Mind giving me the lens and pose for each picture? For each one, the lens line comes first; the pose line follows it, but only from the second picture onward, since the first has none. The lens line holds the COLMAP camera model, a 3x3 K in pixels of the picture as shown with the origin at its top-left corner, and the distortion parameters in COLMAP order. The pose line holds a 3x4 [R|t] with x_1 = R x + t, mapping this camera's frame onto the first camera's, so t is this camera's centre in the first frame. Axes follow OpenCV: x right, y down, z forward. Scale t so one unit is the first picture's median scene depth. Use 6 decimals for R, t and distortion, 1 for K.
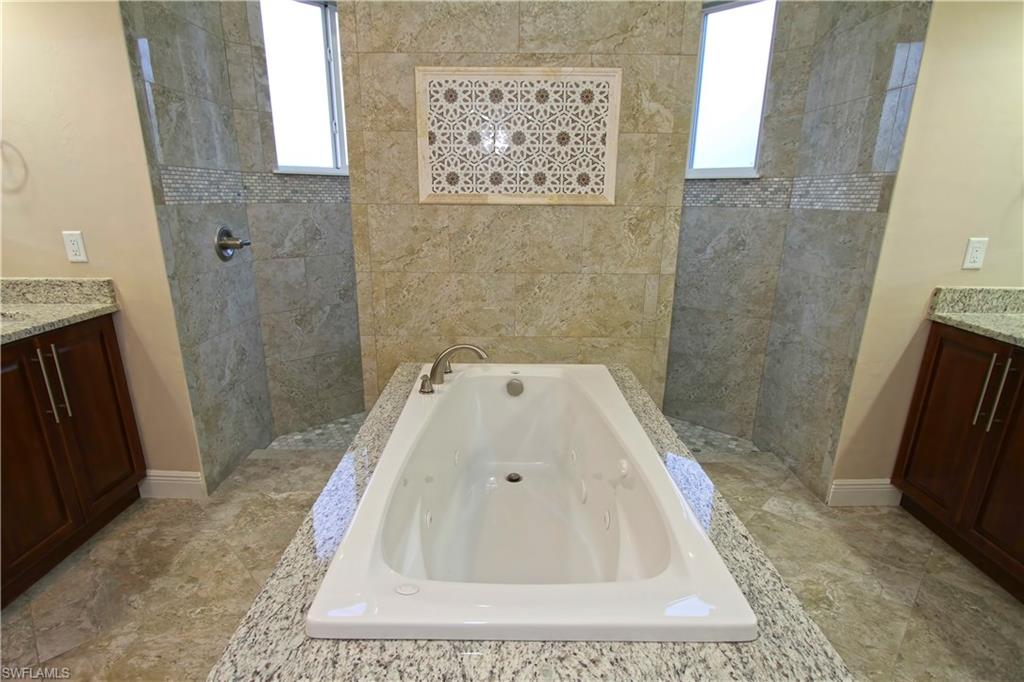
lens RADIAL K [[507.9, 0, 509.6], [0, 507.9, 341.8], [0, 0, 1]] dist [-0.015529, 0.000750]
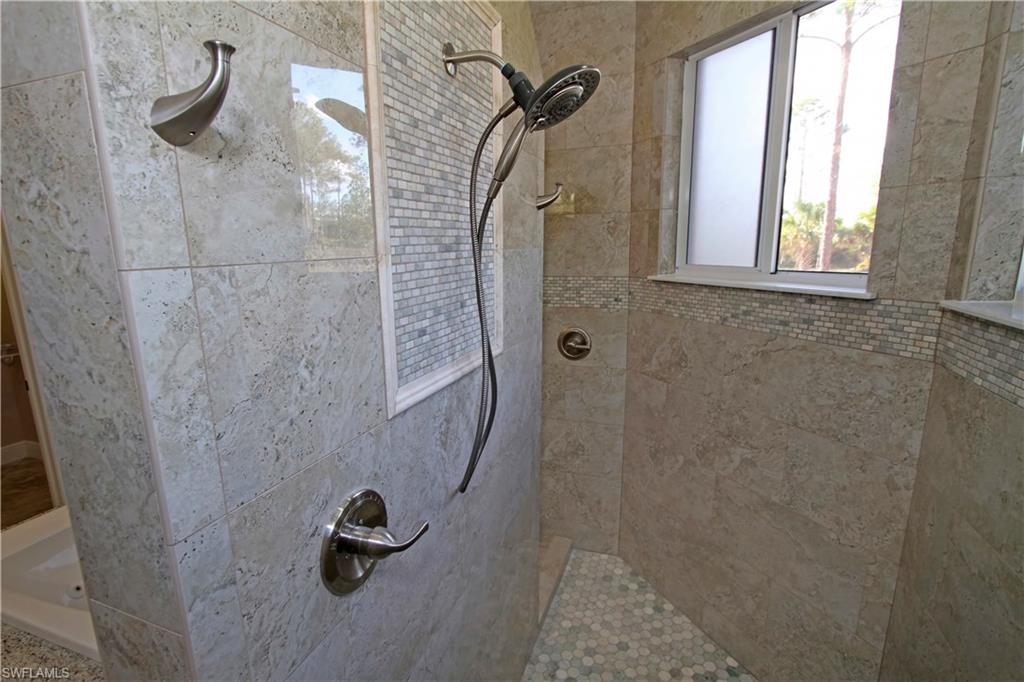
lens RADIAL K [[507.9, 0, 510.1], [0, 507.9, 350.7], [0, 0, 1]] dist [-0.015529, 0.000750]
pose [[-0.342024, 0.189239, -0.920439, 0.501207], [-0.246046, 0.927304, 0.282078, -0.487361], [0.906907, 0.322948, -0.270598, 1.272566]]
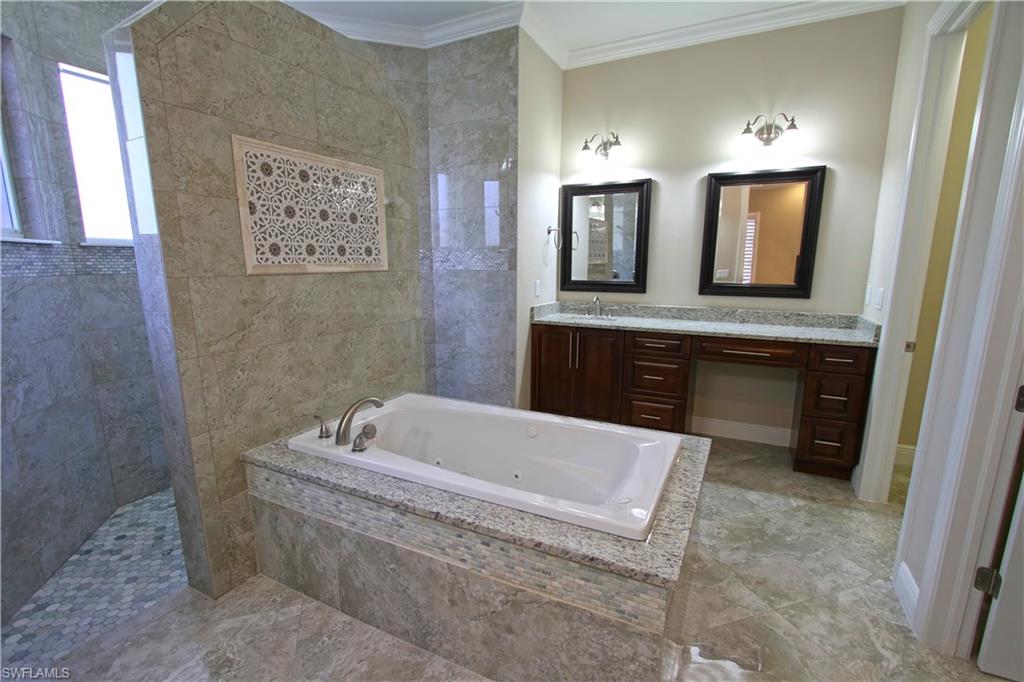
lens RADIAL K [[466.3, 0, 505.0], [0, 466.3, 342.4], [0, 0, 1]] dist [-0.015824, -0.001575]
pose [[0.468067, -0.160091, 0.869071, -0.721488], [0.241776, 0.969129, 0.048306, -0.079116], [-0.849975, 0.187510, 0.492323, 0.199248]]
